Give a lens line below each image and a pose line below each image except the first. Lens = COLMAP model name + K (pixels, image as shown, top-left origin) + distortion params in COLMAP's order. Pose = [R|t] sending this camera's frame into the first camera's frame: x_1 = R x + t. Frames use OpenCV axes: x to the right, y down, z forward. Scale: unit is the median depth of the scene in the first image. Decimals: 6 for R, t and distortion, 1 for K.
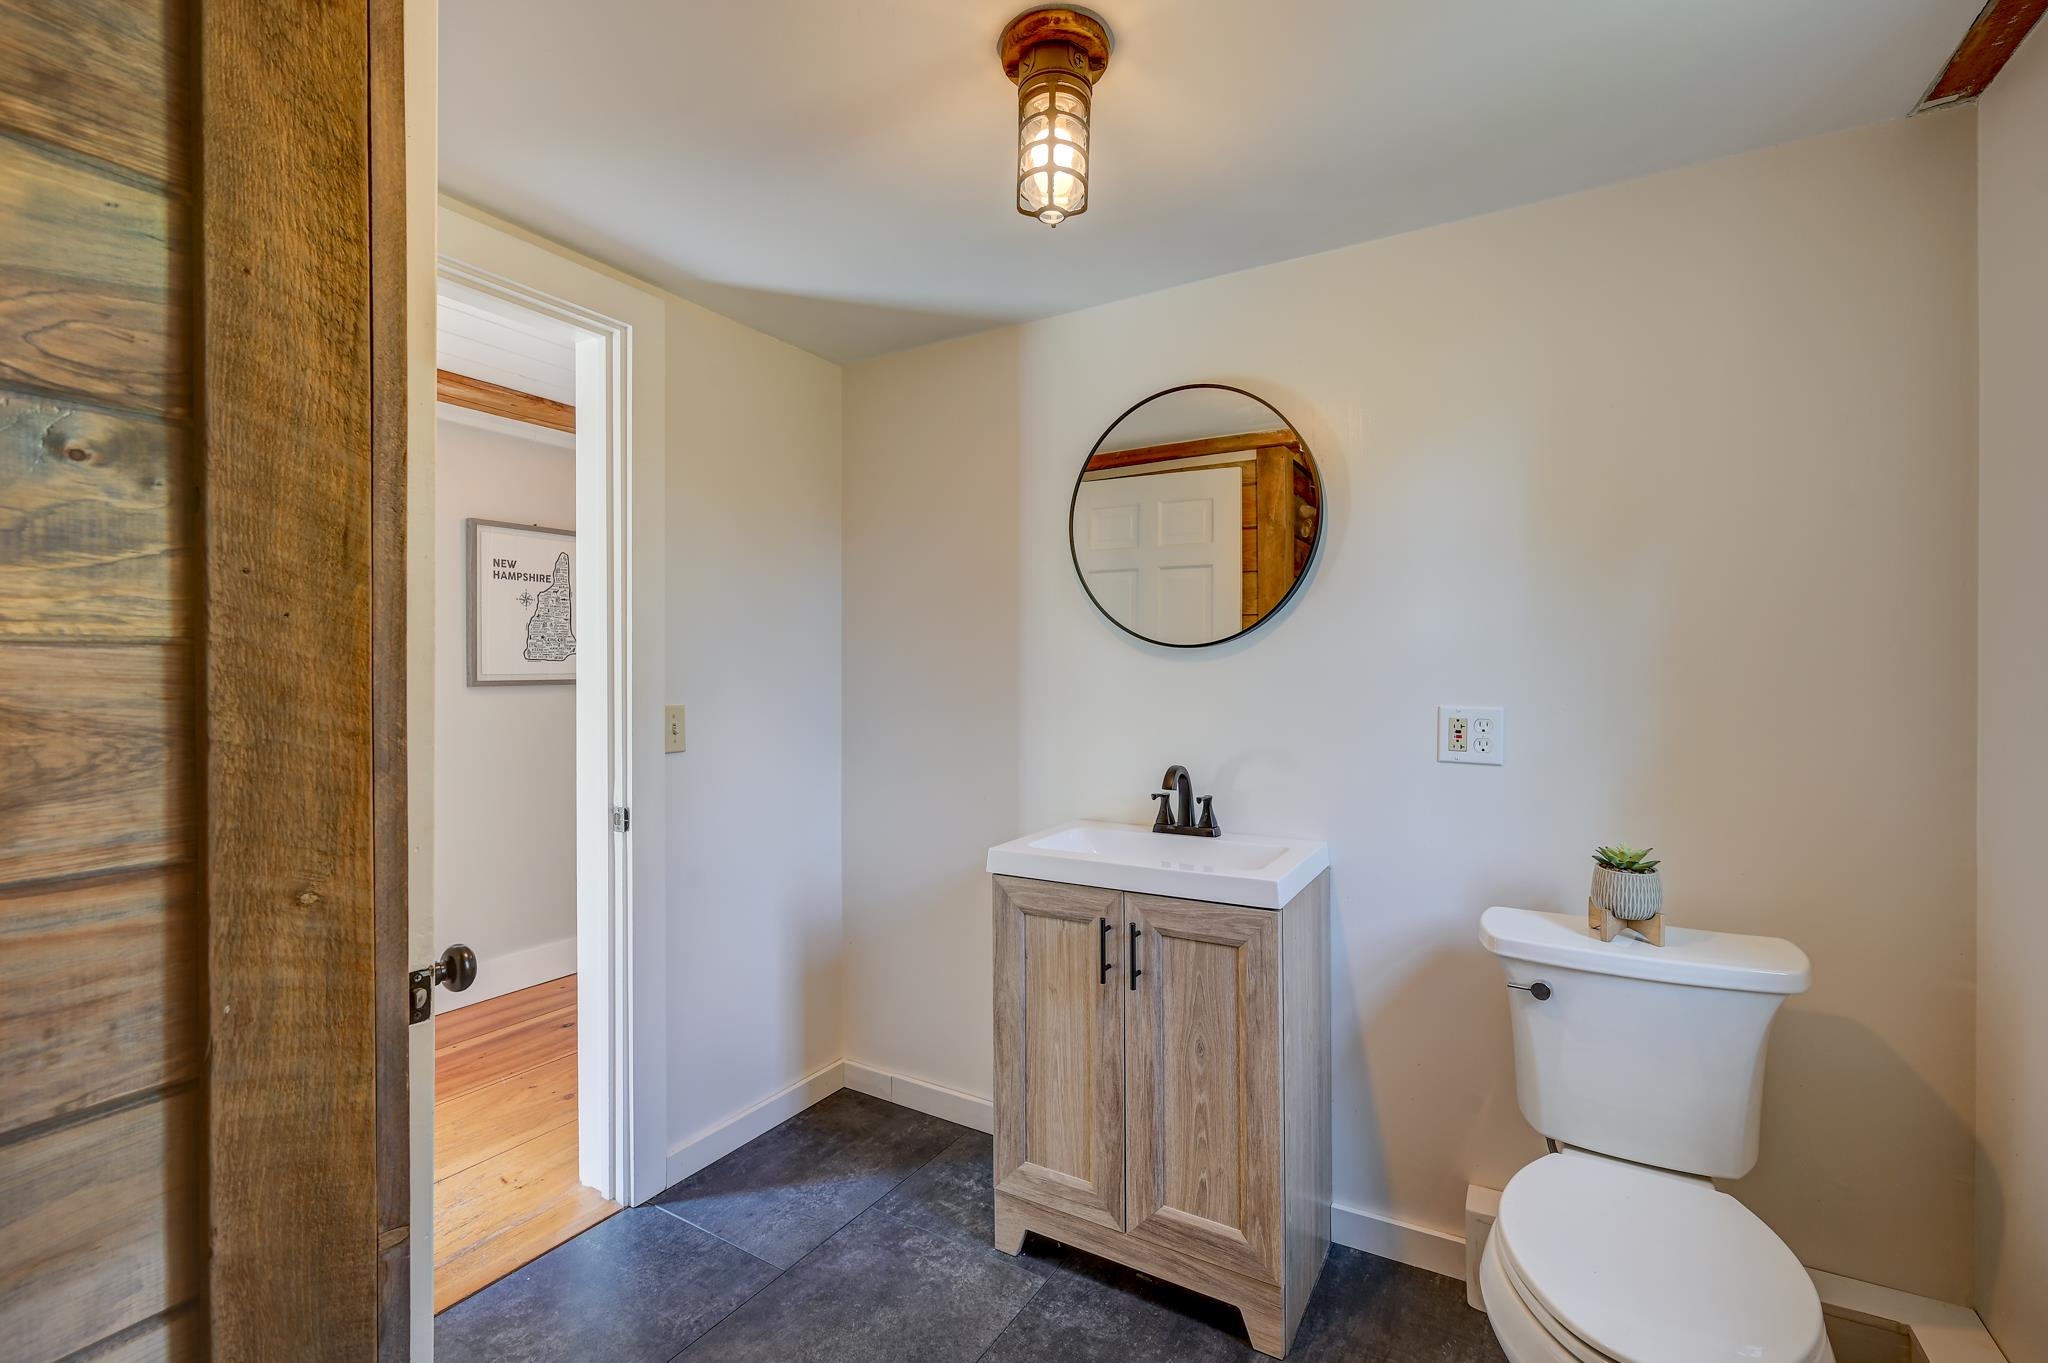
lens RADIAL K [[907.5, 0, 1022.6], [0, 907.5, 680.4], [0, 0, 1]] dist [-0.000747, 0.000008]
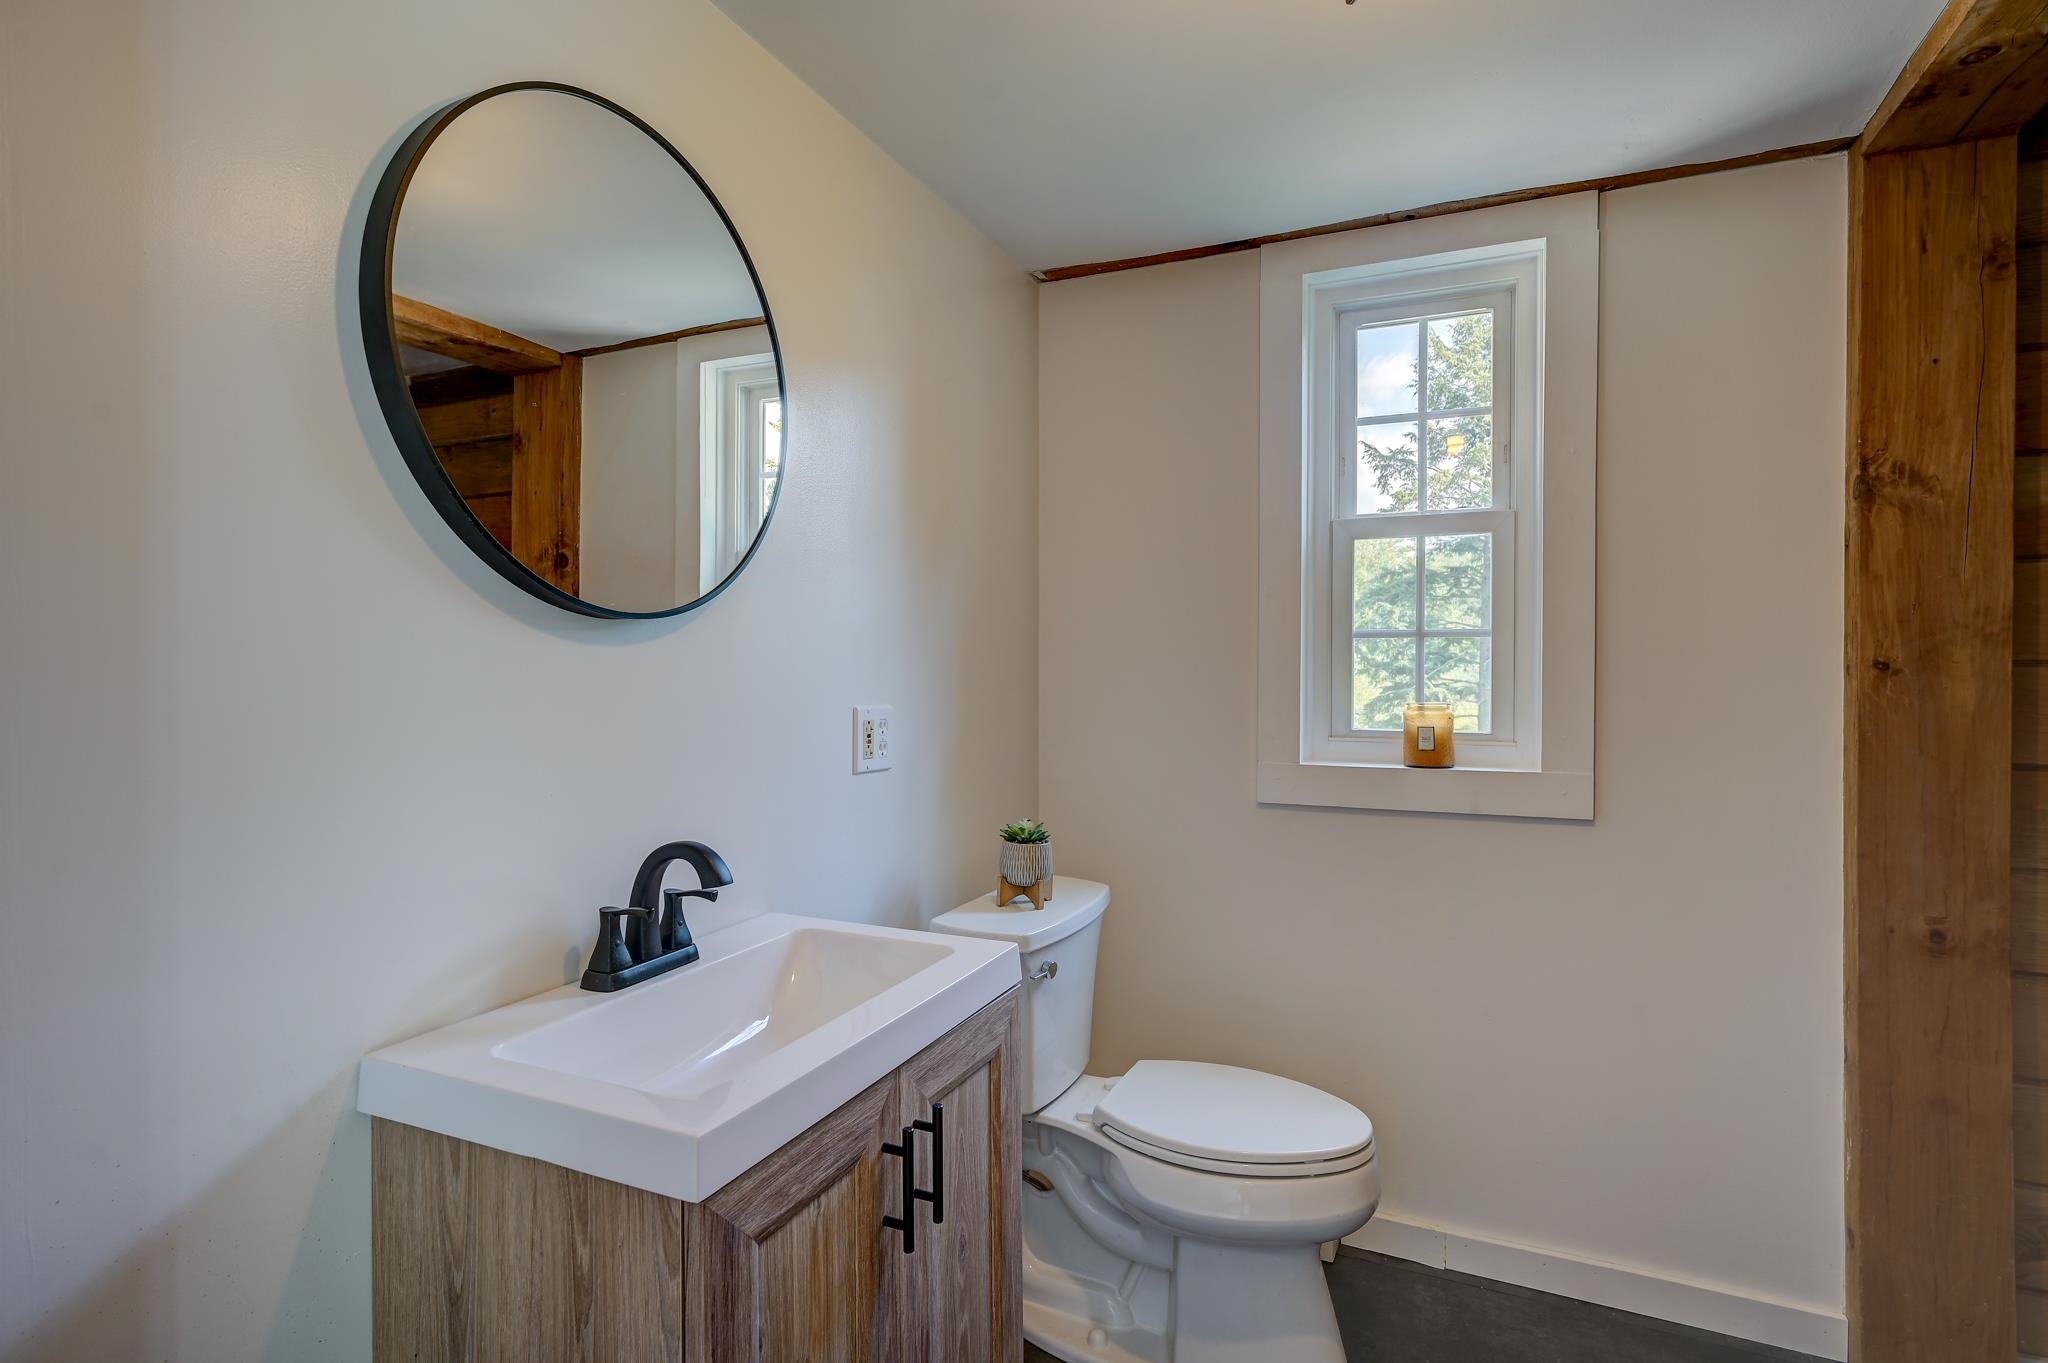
lens RADIAL K [[996.4, 0, 1025.7], [0, 996.4, 677.6], [0, 0, 1]] dist [0.003132, -0.000175]
pose [[-0.111545, -0.002602, 0.993756, -0.481758], [0.004564, 0.999985, 0.003131, -0.000606], [-0.993749, 0.004885, -0.111532, 0.973656]]
